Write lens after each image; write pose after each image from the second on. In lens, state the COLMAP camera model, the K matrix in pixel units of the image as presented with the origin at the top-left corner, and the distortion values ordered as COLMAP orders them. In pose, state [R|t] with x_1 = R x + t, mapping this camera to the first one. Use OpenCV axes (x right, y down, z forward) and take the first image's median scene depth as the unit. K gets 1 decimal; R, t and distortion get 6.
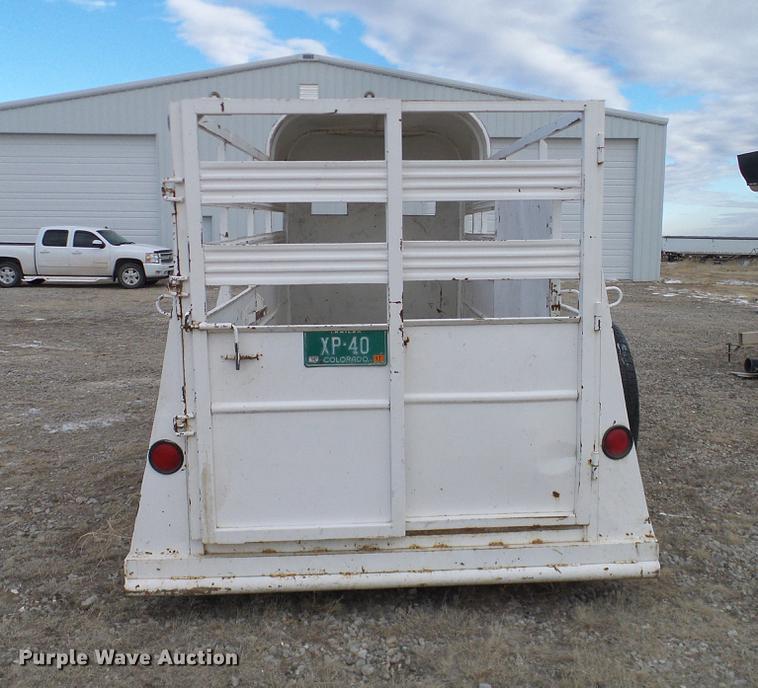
lens RADIAL K [[778.9, 0, 400.0], [0, 778.9, 329.0], [0, 0, 1]] dist [-0.006636, -0.006722]
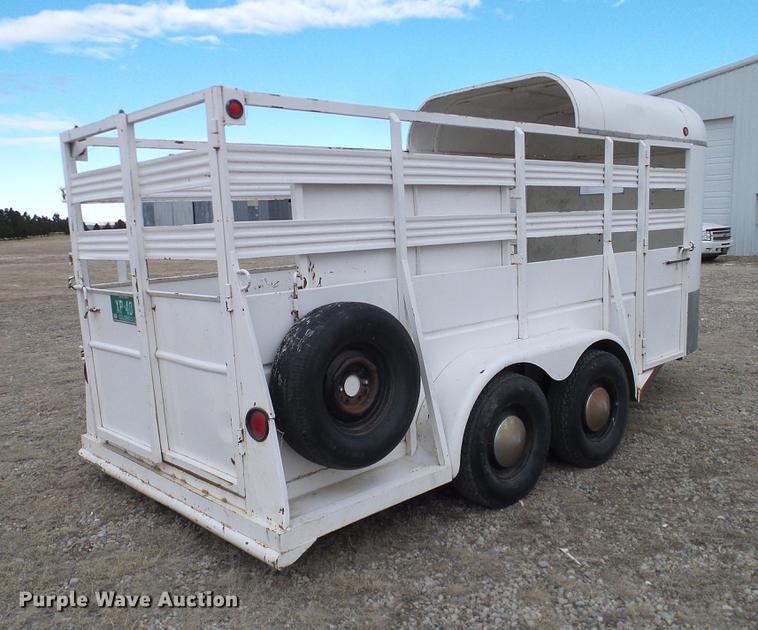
lens RADIAL K [[697.7, 0, 423.8], [0, 697.7, 325.7], [0, 0, 1]] dist [0.007681, 0.007677]
pose [[0.675635, 0.094288, -0.731182, 0.994493], [-0.066409, 0.995540, 0.067013, -0.052787], [0.734240, 0.003281, 0.678883, 0.500690]]
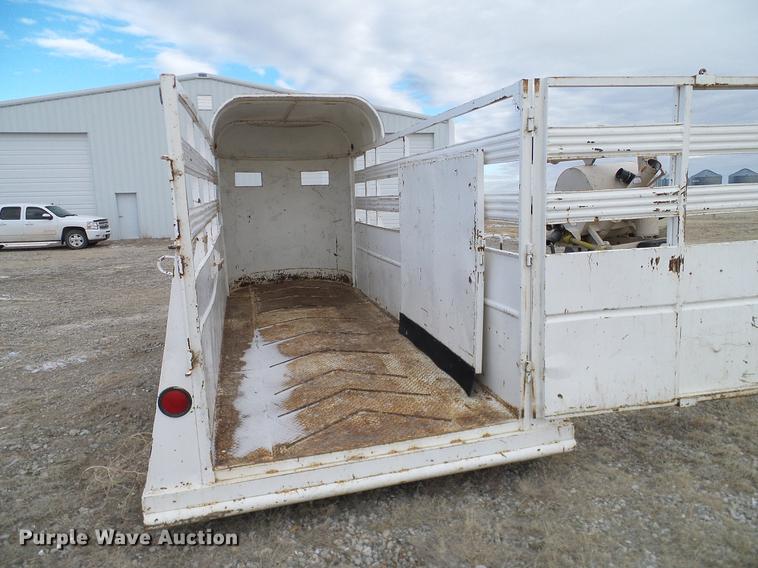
lens RADIAL K [[519.5, 0, 379.0], [0, 519.5, 284.0], [0, 0, 1]] dist [-0.005820, -0.003716]
pose [[0.978393, -0.063479, 0.196768, -0.135559], [0.055948, 0.997481, 0.043604, -0.017361], [-0.199040, -0.031653, 0.979480, 0.201016]]
